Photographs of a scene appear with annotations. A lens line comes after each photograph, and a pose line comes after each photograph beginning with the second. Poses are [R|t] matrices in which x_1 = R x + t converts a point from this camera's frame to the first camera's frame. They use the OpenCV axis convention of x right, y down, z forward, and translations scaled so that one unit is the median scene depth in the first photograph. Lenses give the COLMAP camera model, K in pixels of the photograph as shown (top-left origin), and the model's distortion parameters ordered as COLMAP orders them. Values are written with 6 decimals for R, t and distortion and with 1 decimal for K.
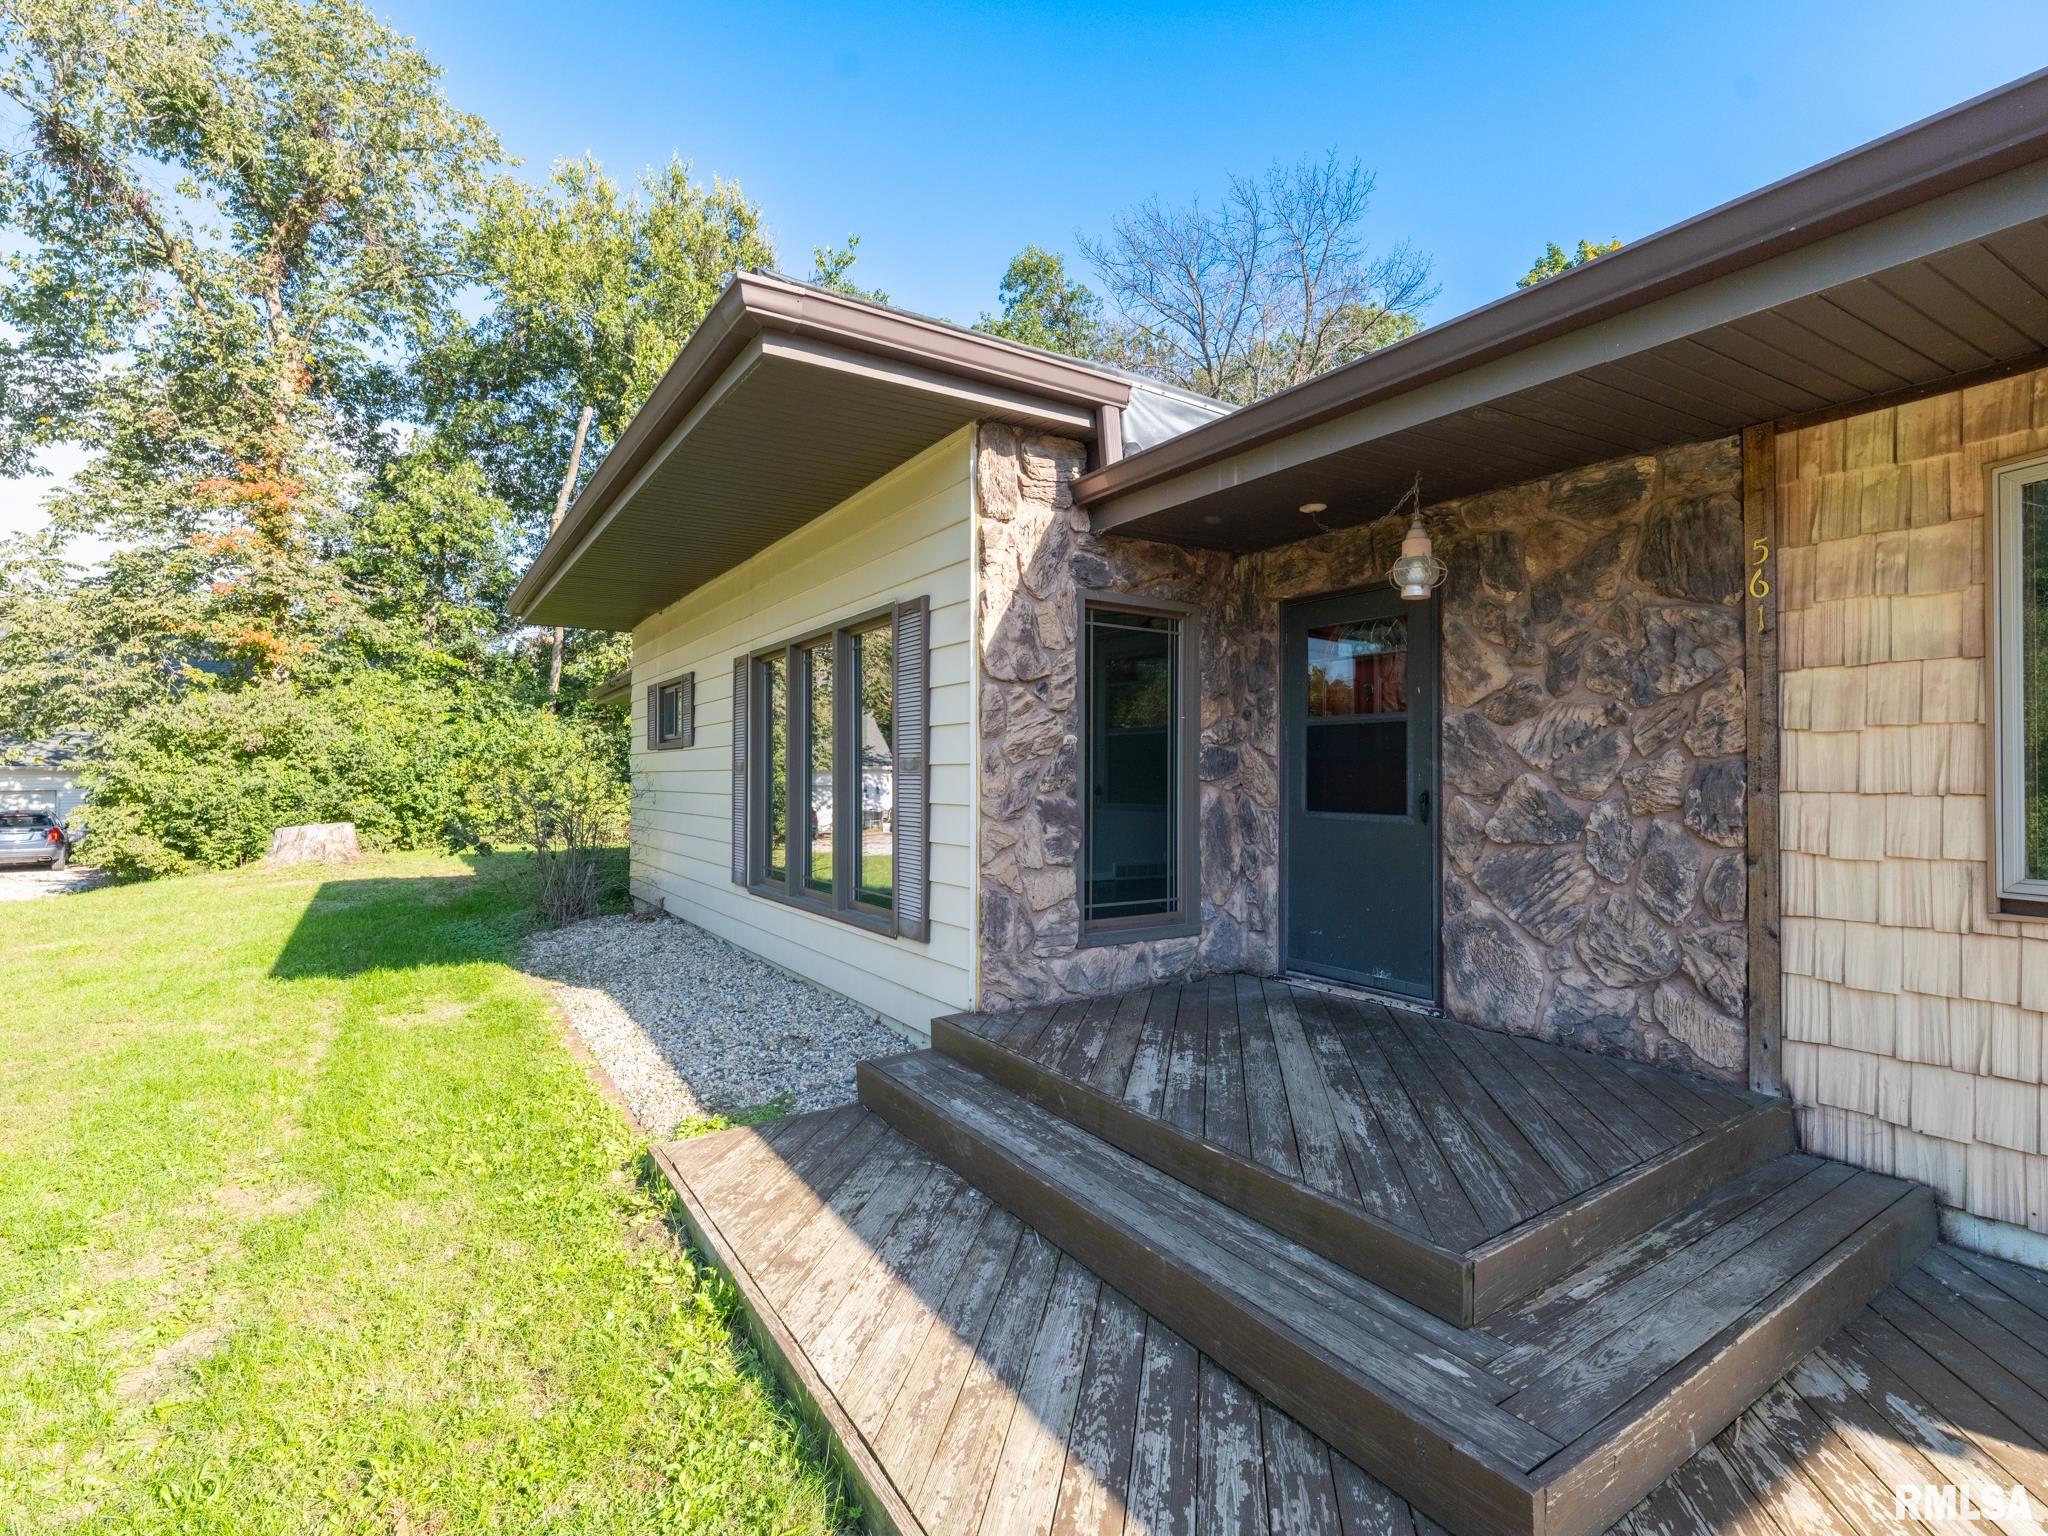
lens RADIAL K [[953.1, 0, 1024.0], [0, 953.1, 768.0], [0, 0, 1]] dist [0.001101, 0.000124]
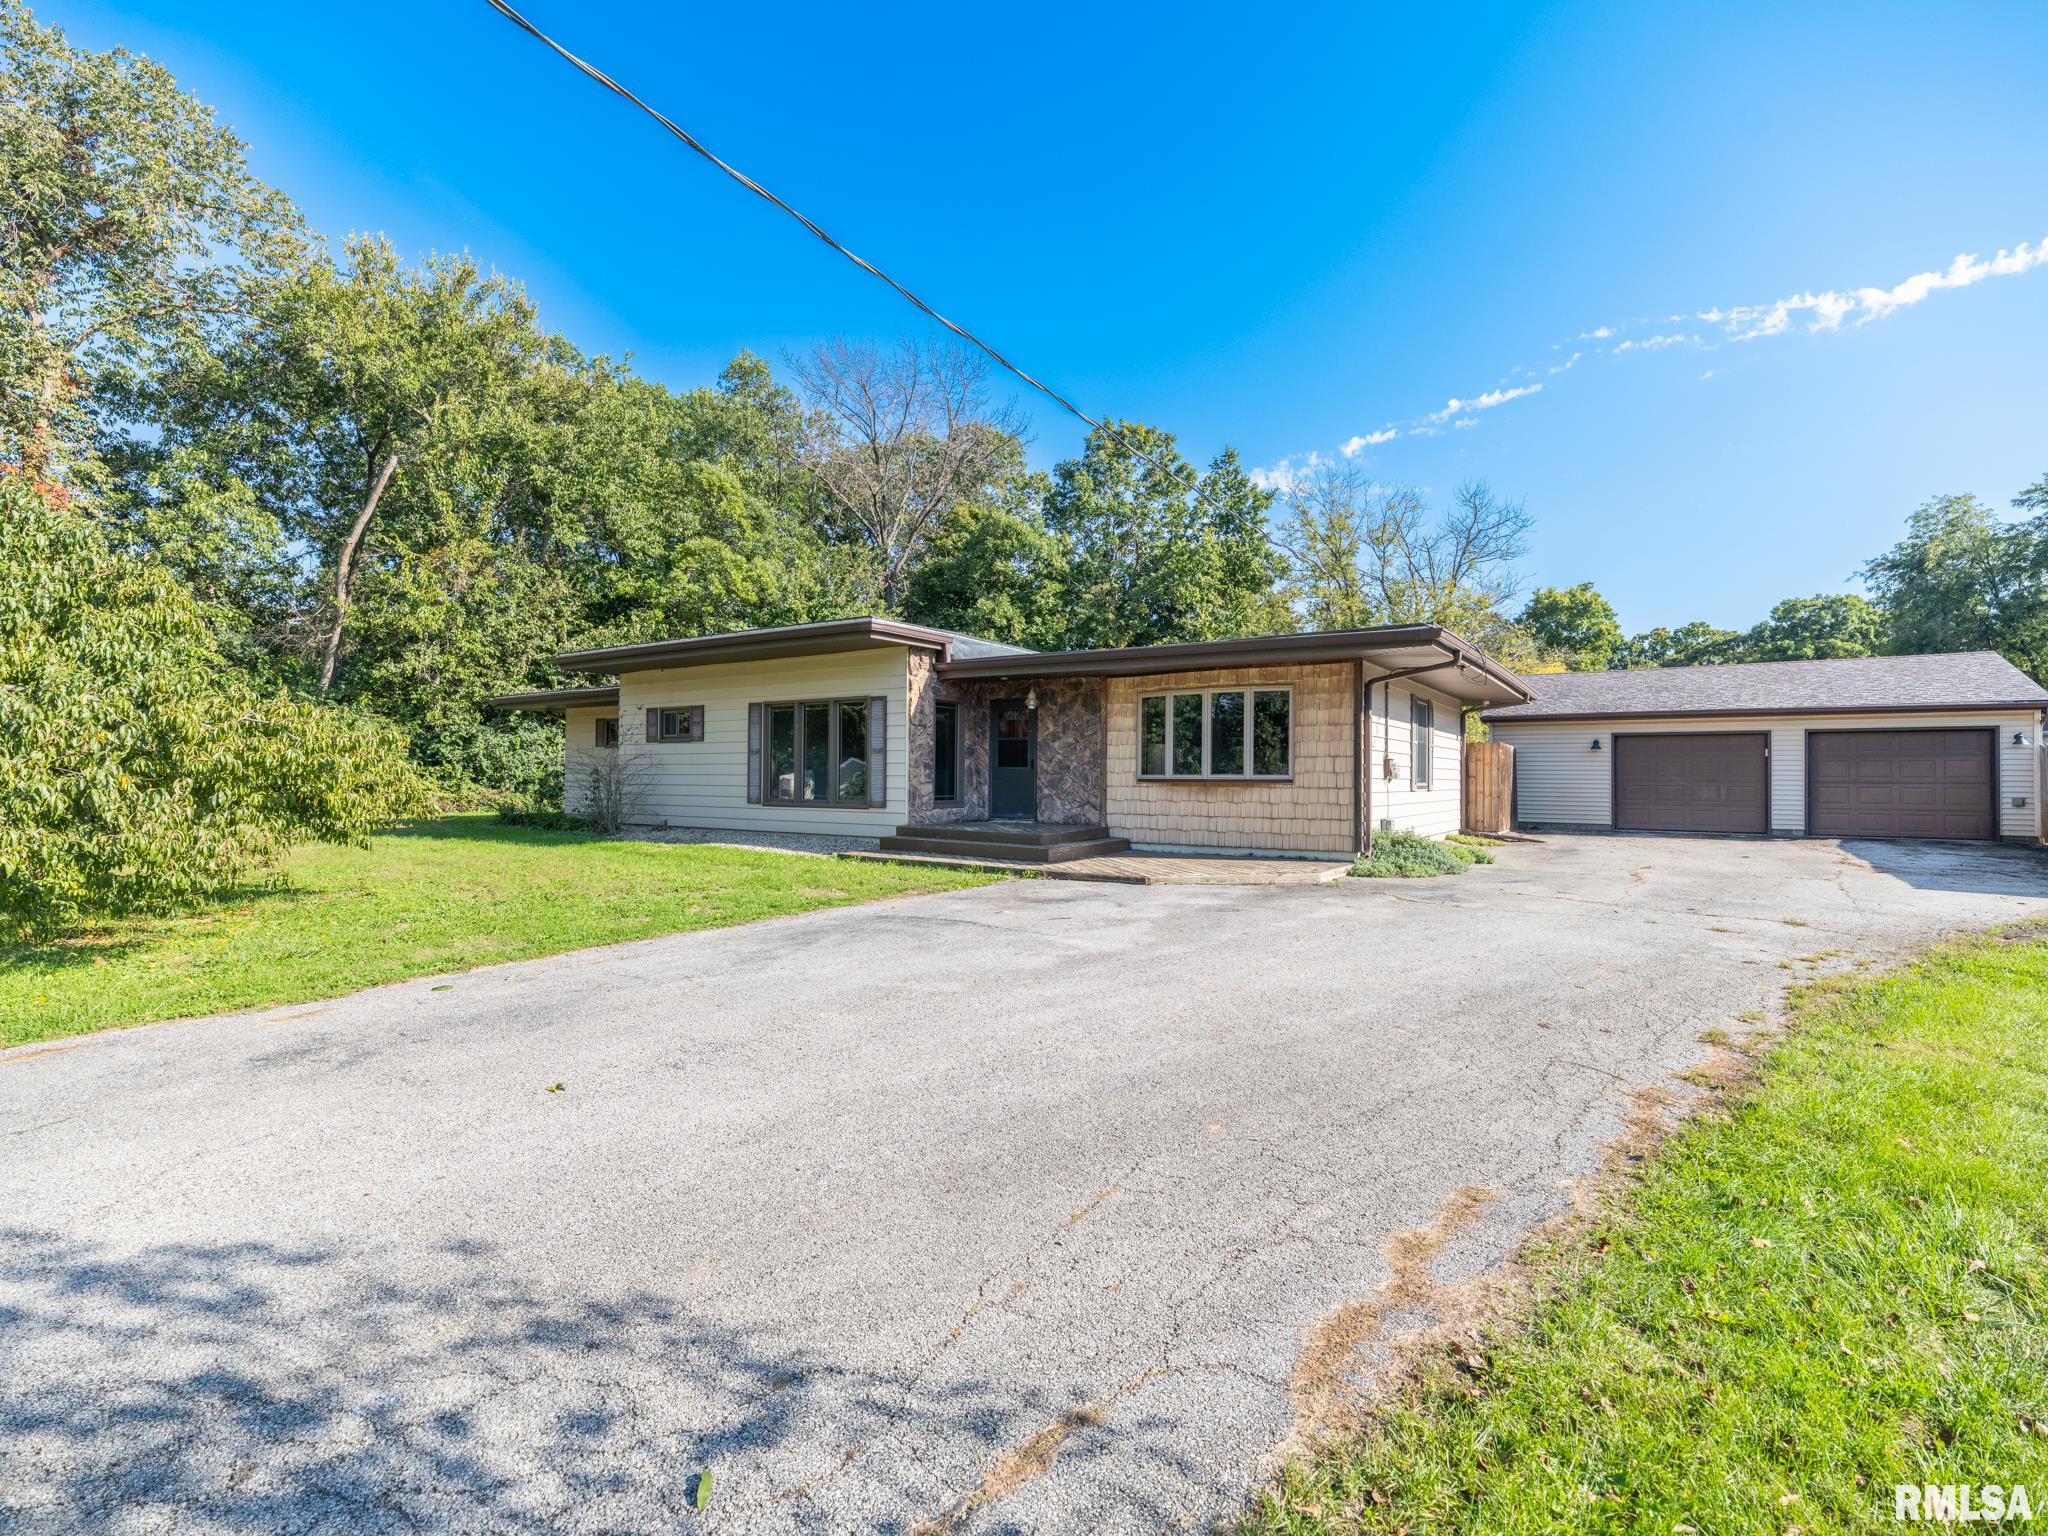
lens RADIAL K [[930.5, 0, 1024.0], [0, 930.5, 768.0], [0, 0, 1]] dist [-0.000918, 0.000356]
pose [[0.921190, 0.008893, 0.389012, -0.915324], [-0.009433, 0.999955, -0.000523, 0.054218], [-0.388999, -0.003188, 0.921233, -2.085020]]
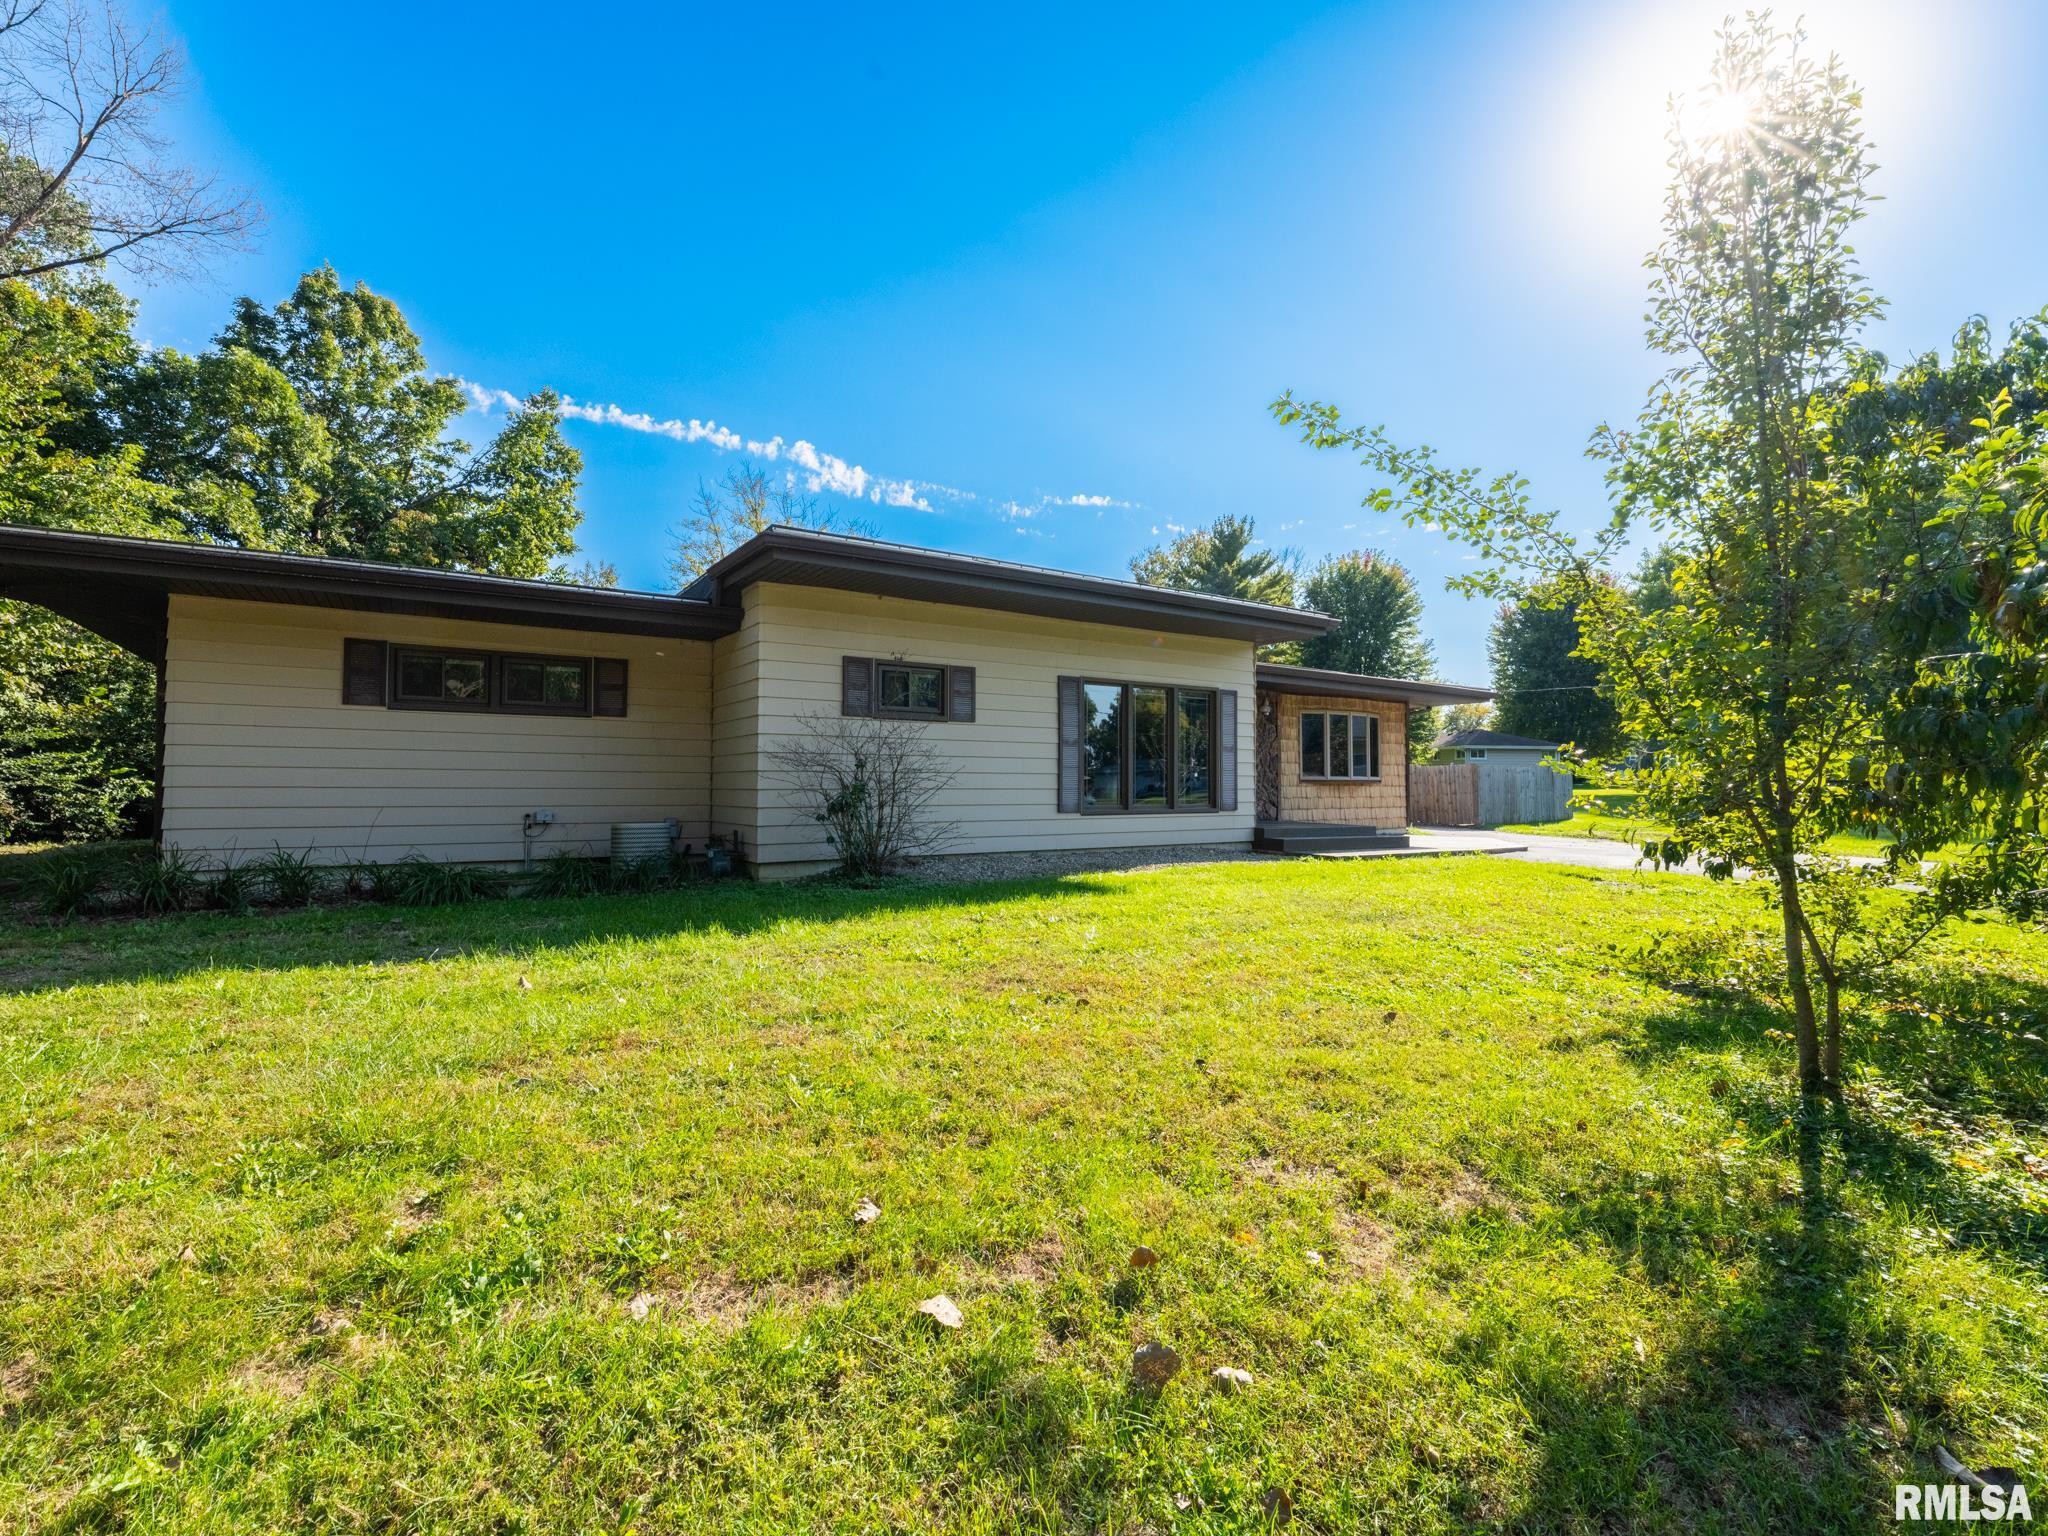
lens RADIAL K [[949.8, 0, 1024.0], [0, 949.8, 768.0], [0, 0, 1]] dist [0.000500, 0.000024]
pose [[-0.024875, 0.035342, 0.999066, -3.075770], [0.007961, 0.999350, -0.035154, 0.160731], [-0.999659, 0.007079, -0.025140, 1.797448]]
